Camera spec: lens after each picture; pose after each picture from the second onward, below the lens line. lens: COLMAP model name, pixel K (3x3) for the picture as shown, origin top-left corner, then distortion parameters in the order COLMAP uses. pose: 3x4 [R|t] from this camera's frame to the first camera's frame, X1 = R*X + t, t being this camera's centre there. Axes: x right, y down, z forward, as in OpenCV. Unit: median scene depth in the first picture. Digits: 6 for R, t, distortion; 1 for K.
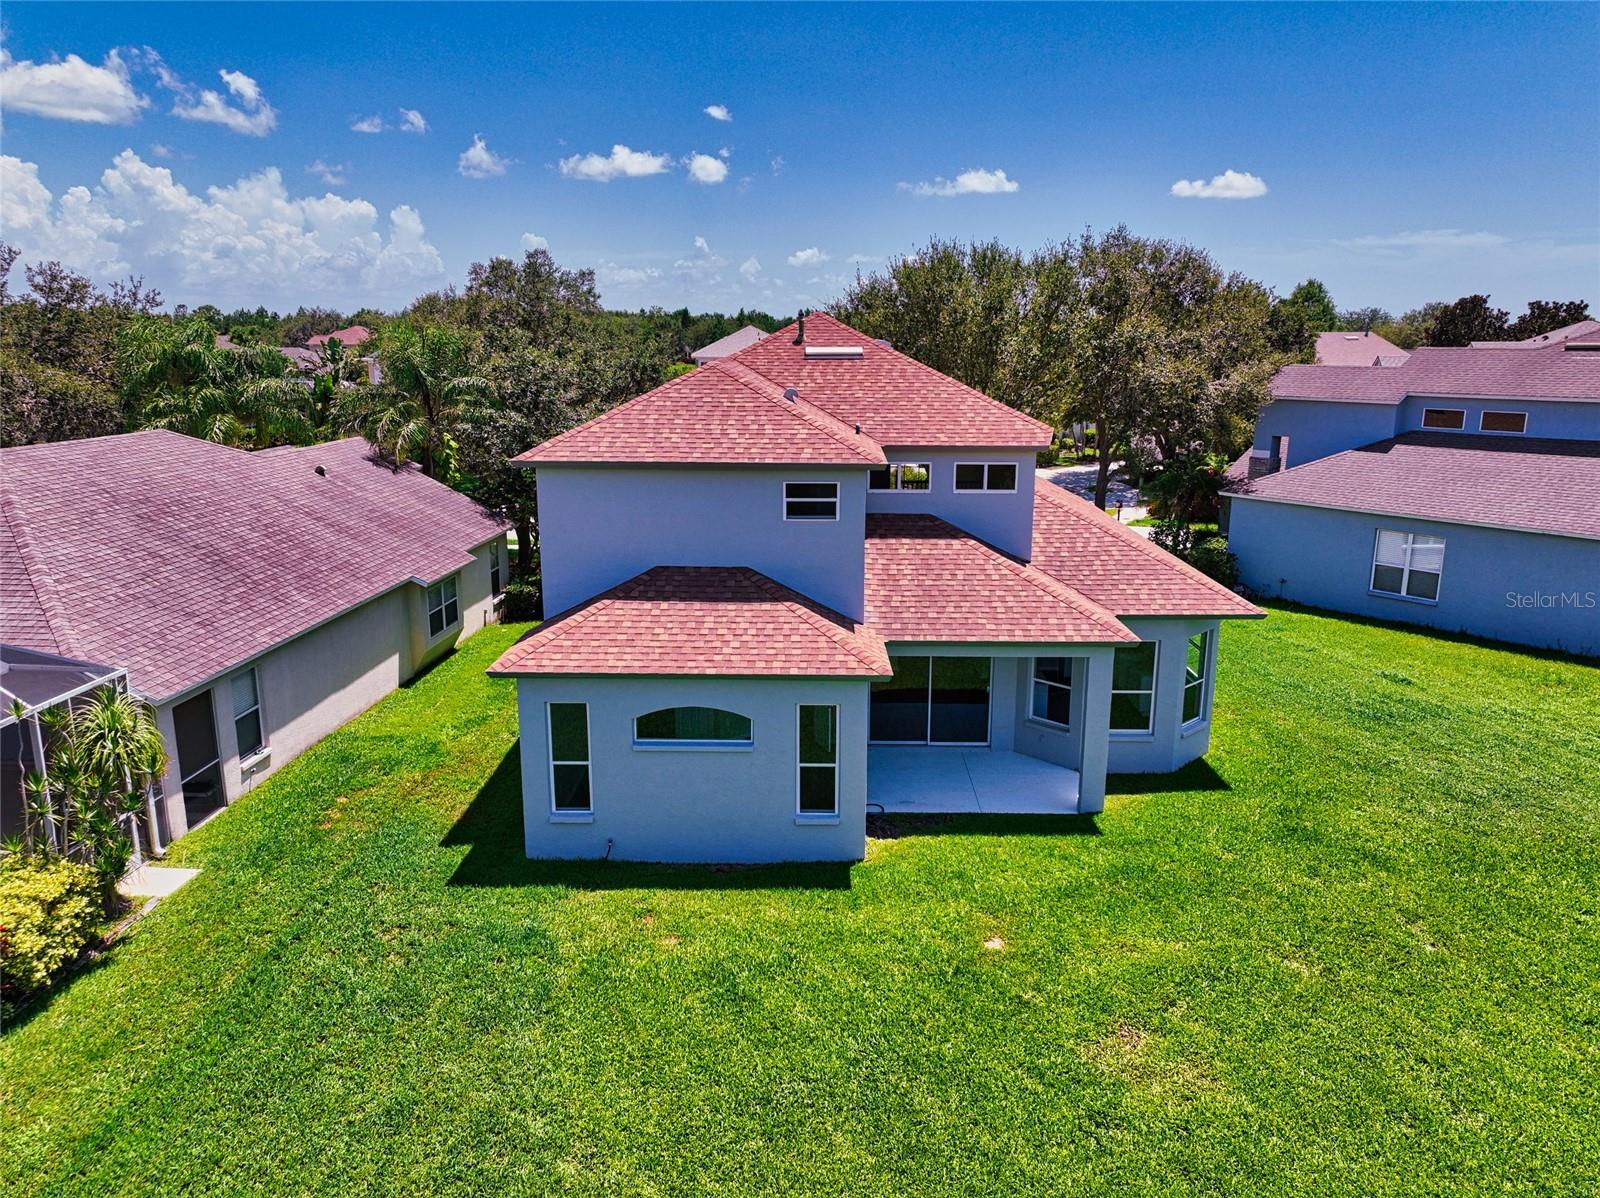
lens RADIAL K [[1132.5, 0, 799.0], [0, 1132.5, 604.1], [0, 0, 1]] dist [0.007368, 0.004951]
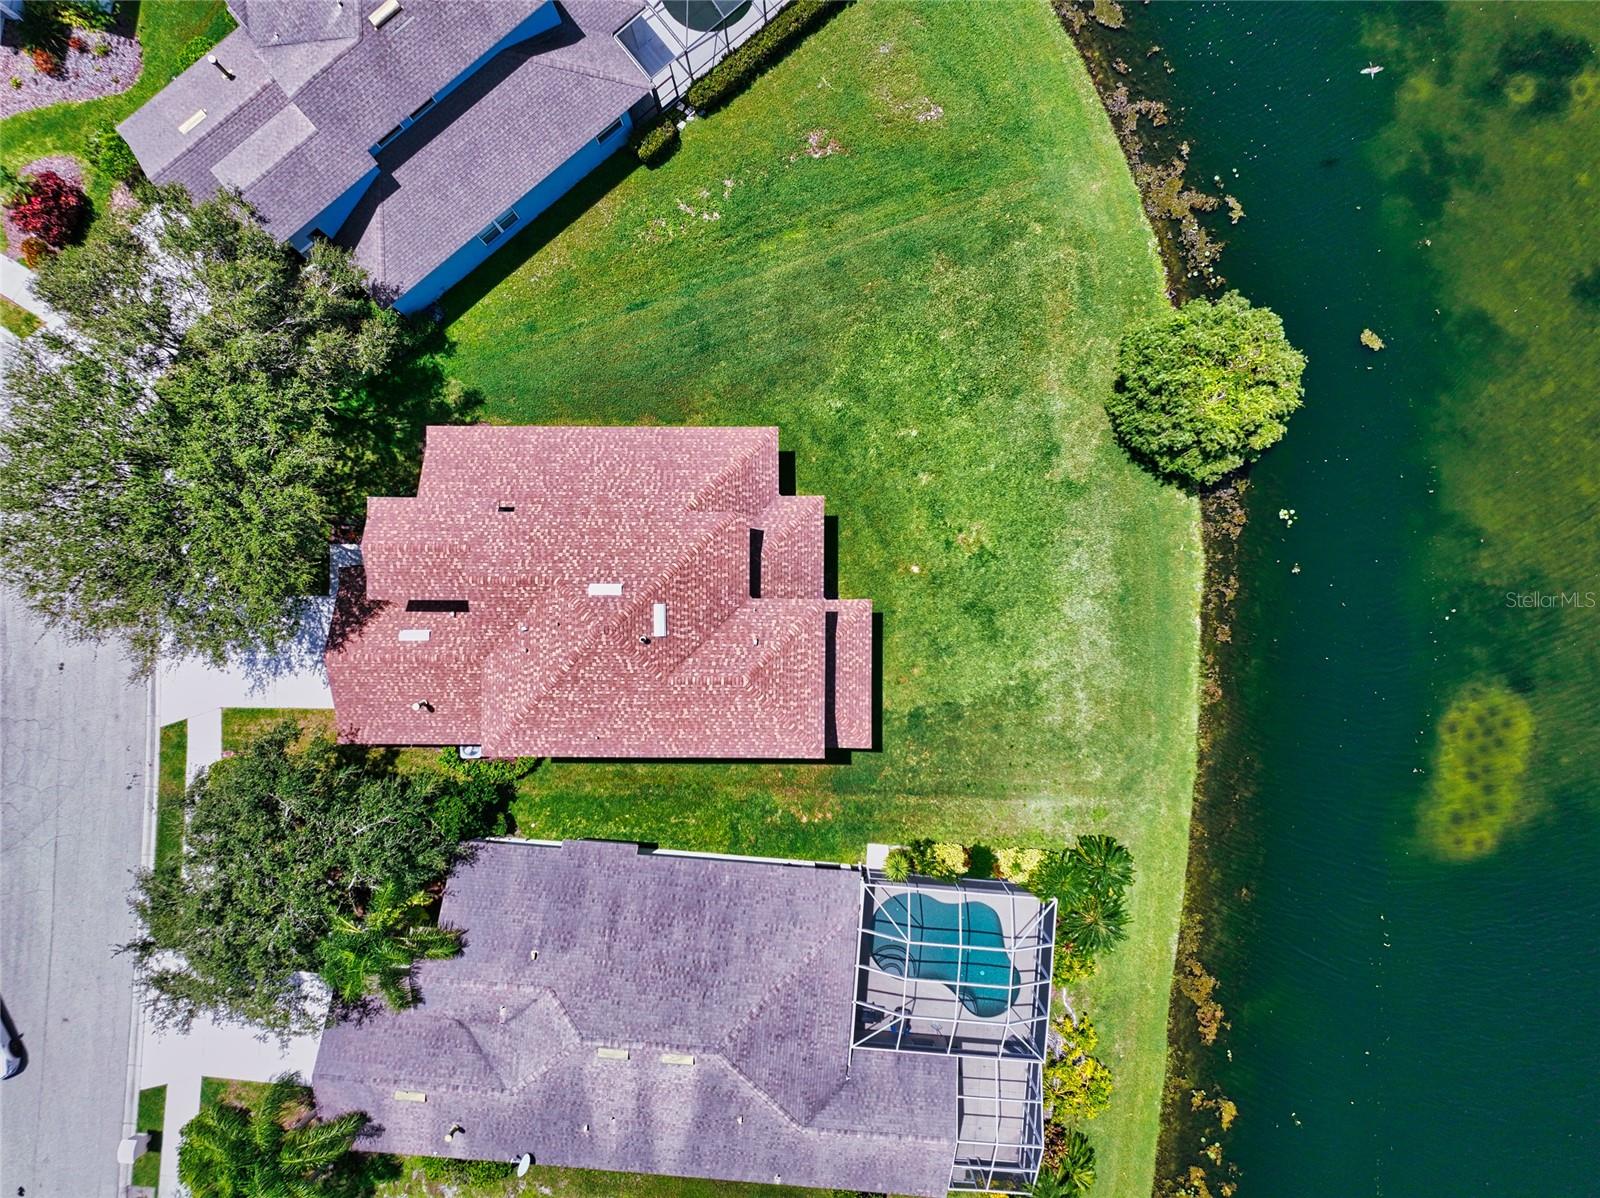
lens RADIAL K [[1132.5, 0, 802.5], [0, 1132.5, 591.3], [0, 0, 1]] dist [0.007368, 0.004951]
pose [[-0.010838, -0.999941, 0.001164, 0.095924], [0.226225, -0.001318, 0.974074, -2.503946], [-0.974015, 0.010820, 0.226226, 0.513946]]
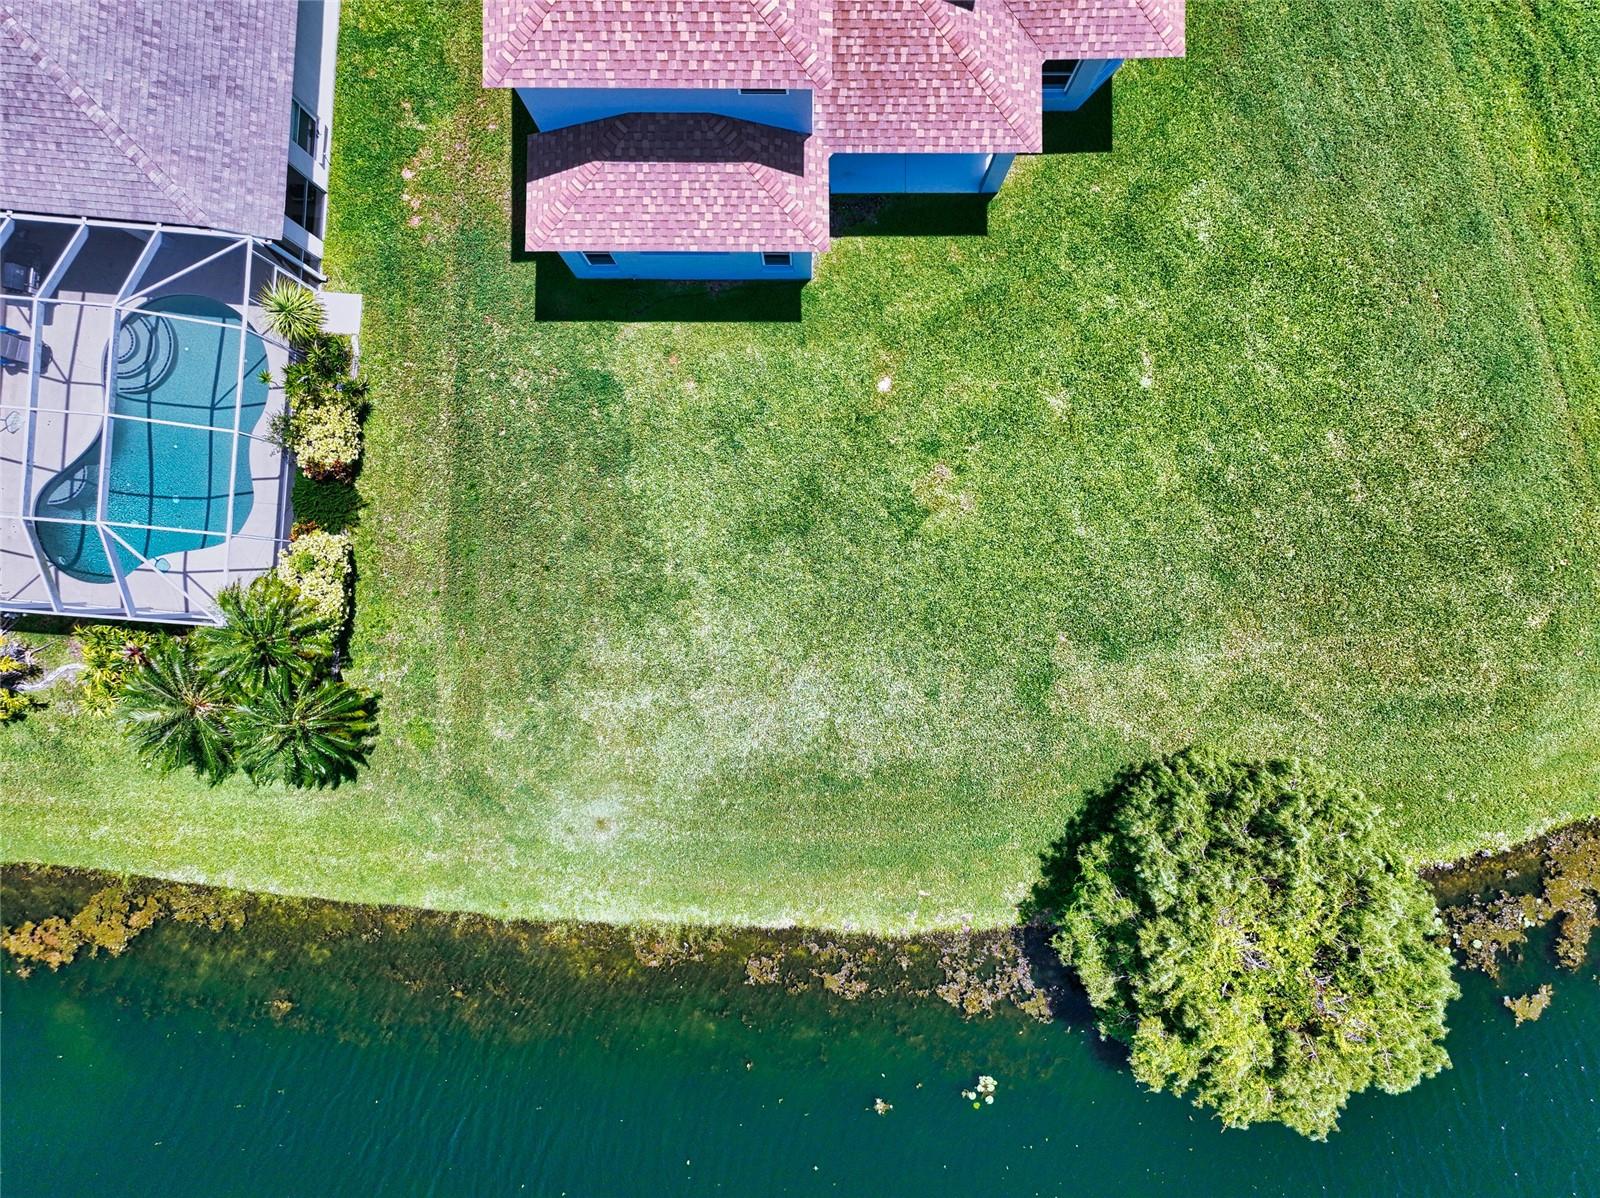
lens RADIAL K [[1132.5, 0, 800.7], [0, 1132.5, 599.3], [0, 0, 1]] dist [0.007368, 0.004951]
pose [[0.999857, -0.010350, -0.013395, 0.059317], [0.015298, 0.213685, 0.976783, -1.100182], [-0.007248, -0.976848, 0.213813, 0.292226]]
